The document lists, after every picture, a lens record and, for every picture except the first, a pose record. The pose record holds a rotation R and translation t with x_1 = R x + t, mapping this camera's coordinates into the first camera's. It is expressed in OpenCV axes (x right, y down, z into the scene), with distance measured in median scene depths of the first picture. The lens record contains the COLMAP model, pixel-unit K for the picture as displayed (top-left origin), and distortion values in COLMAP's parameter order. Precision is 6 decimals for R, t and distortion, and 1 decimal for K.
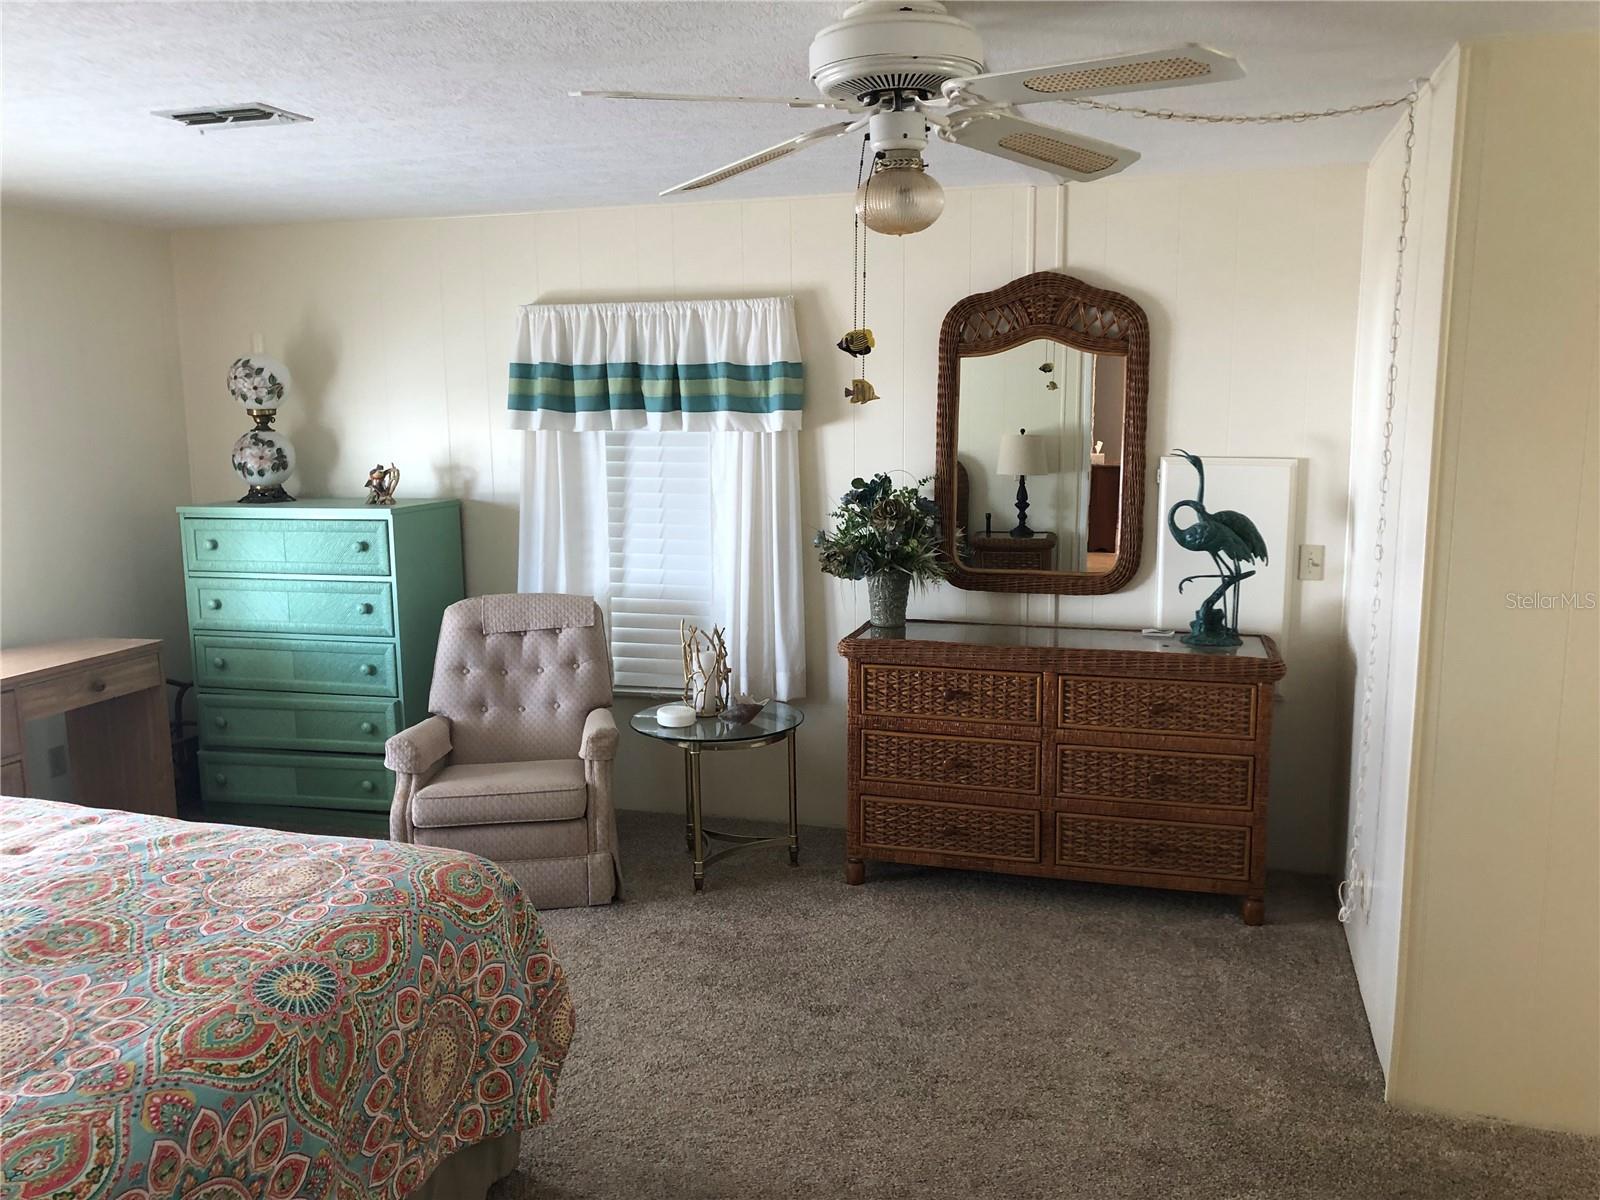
lens RADIAL K [[1267.1, 0, 801.2], [0, 1267.1, 600.8], [0, 0, 1]] dist [0.035738, -0.061776]
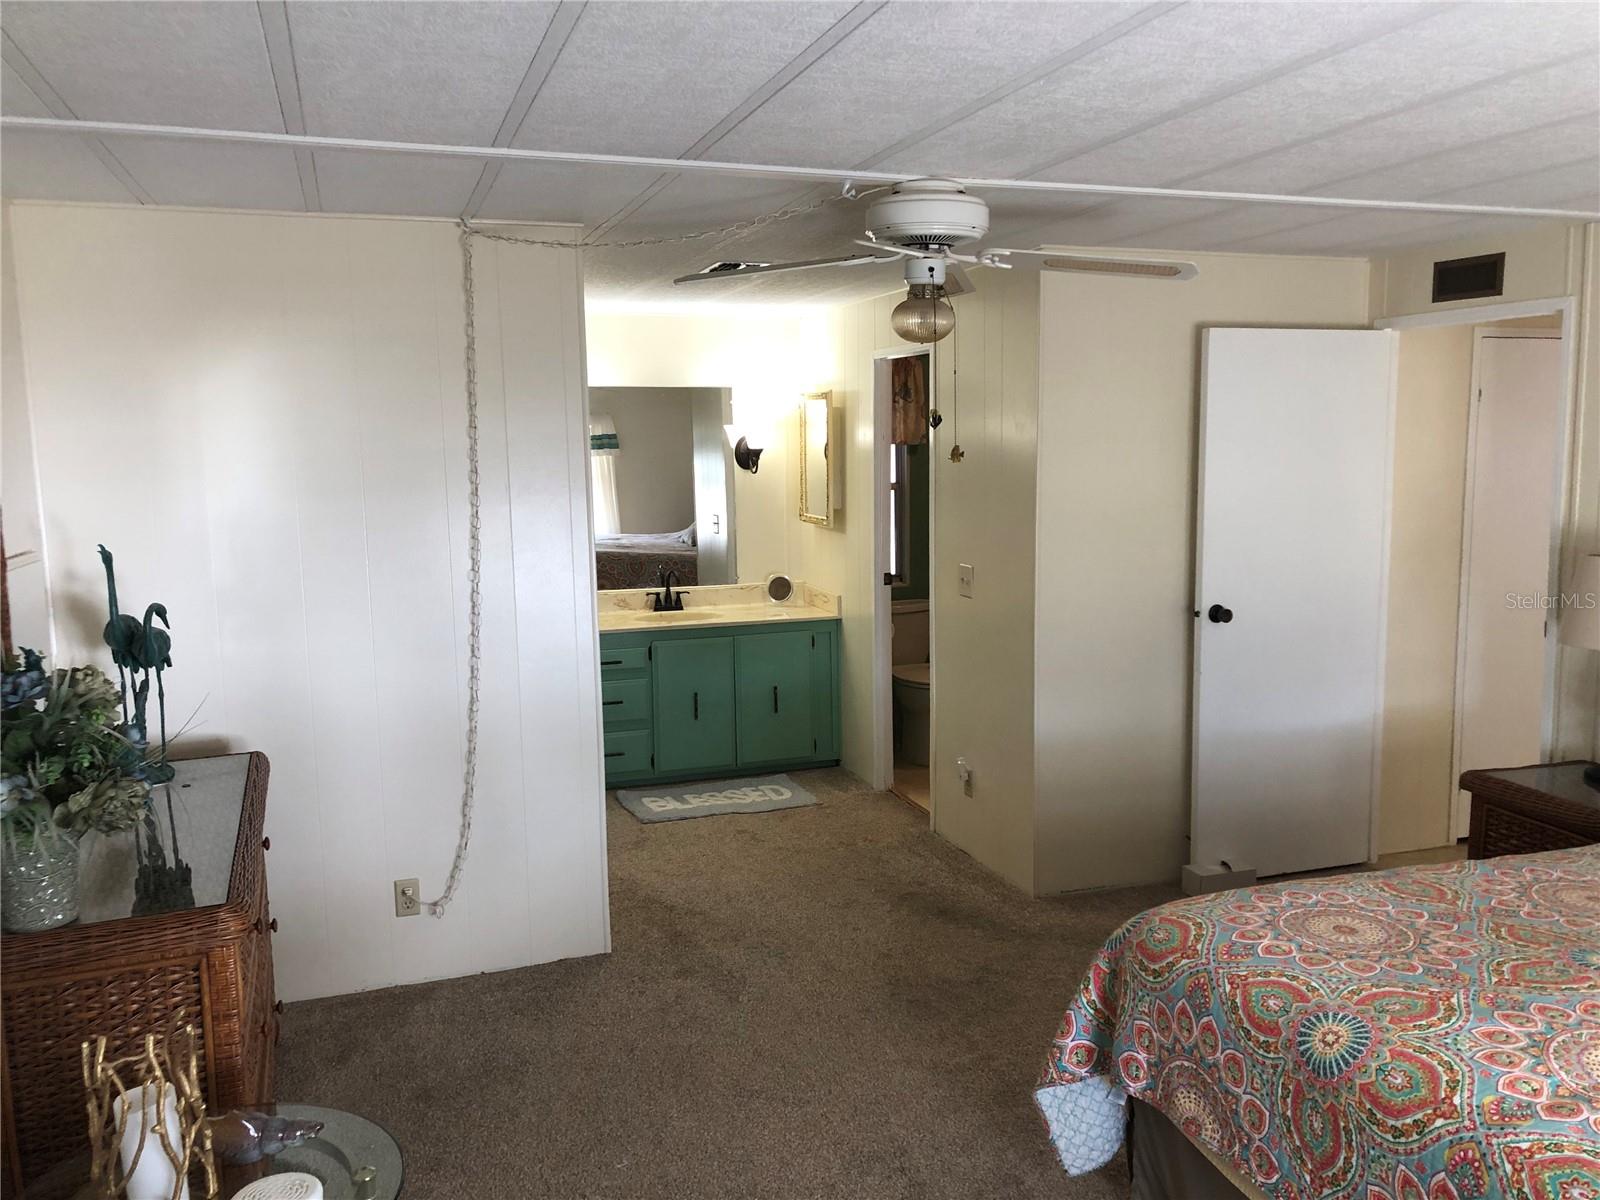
lens RADIAL K [[1267.1, 0, 791.9], [0, 1267.1, 595.1], [0, 0, 1]] dist [0.035738, -0.061776]
pose [[-0.805192, 0.091853, -0.585858, 0.531267], [-0.068839, 0.966775, 0.246186, -0.271751], [0.589005, 0.238557, -0.772116, 1.490019]]
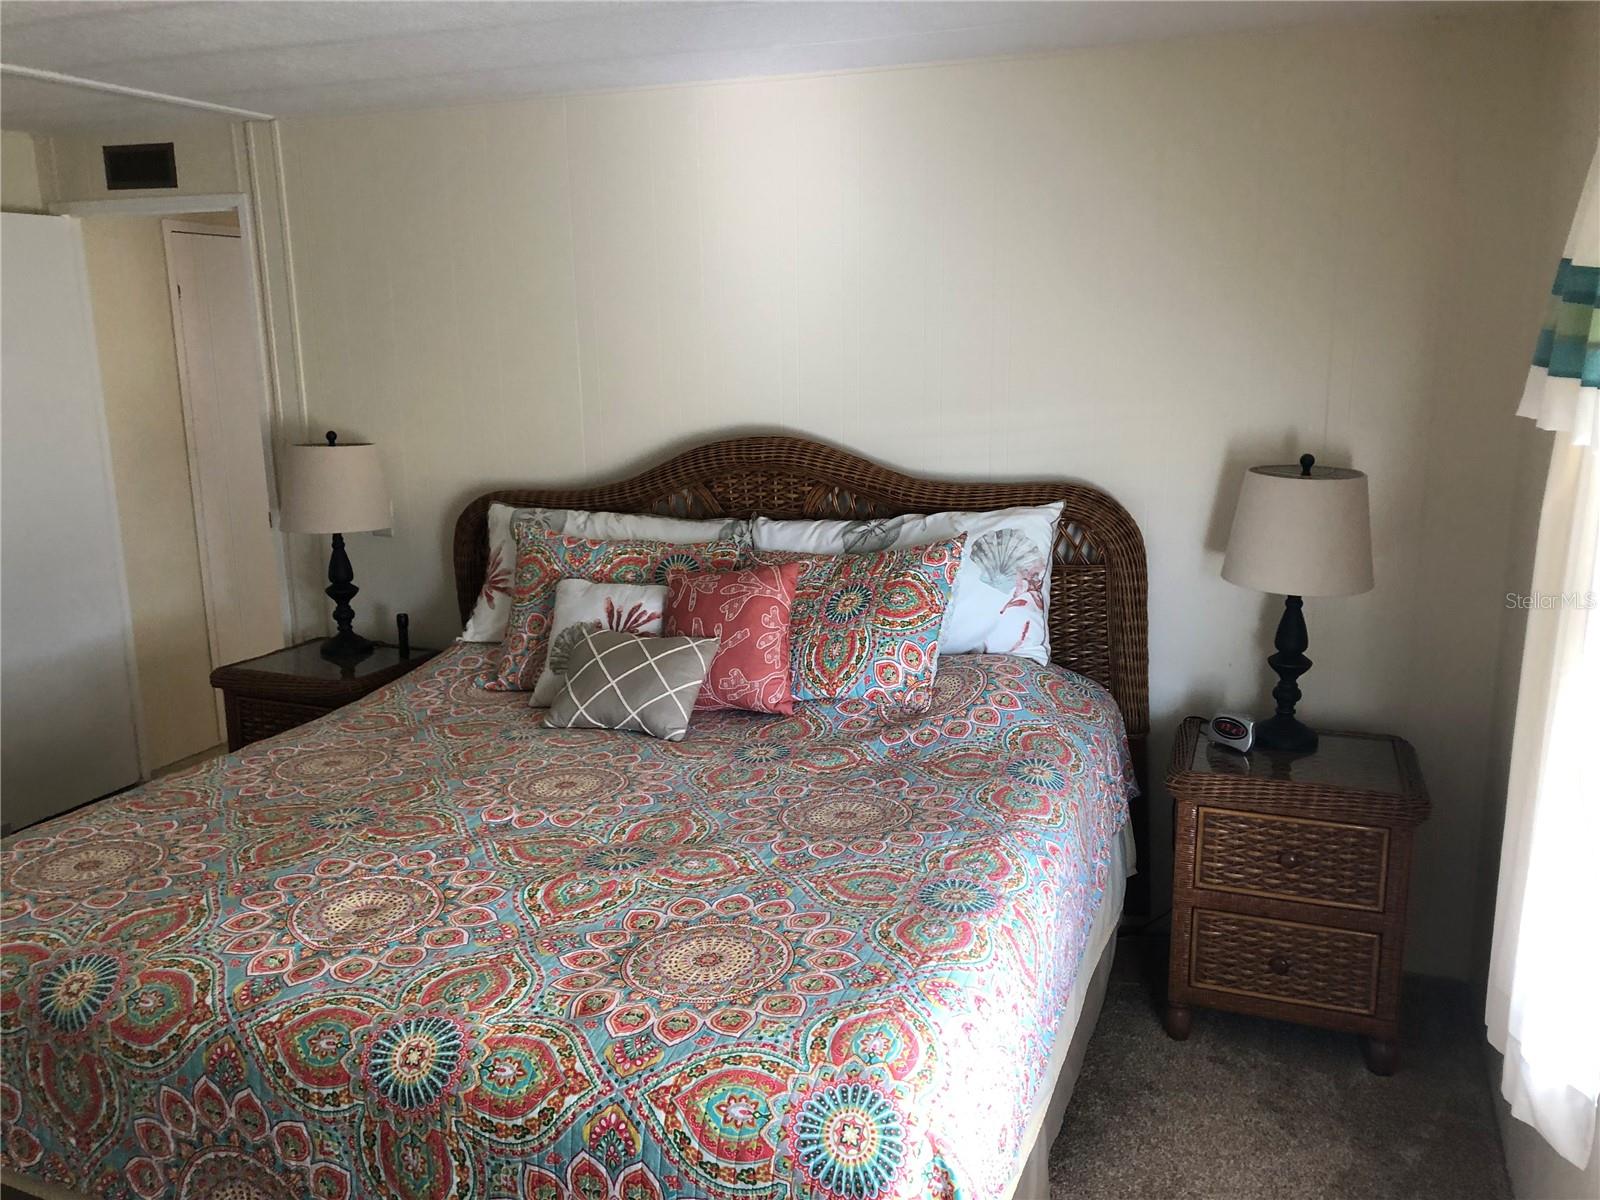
lens RADIAL K [[1267.1, 0, 801.9], [0, 1267.1, 601.1], [0, 0, 1]] dist [0.035738, -0.061776]
pose [[-0.031639, 0.219816, -0.975028, 0.453406], [-0.139030, 0.965065, 0.222081, -0.266191], [0.989783, 0.142584, 0.000027, 1.534367]]
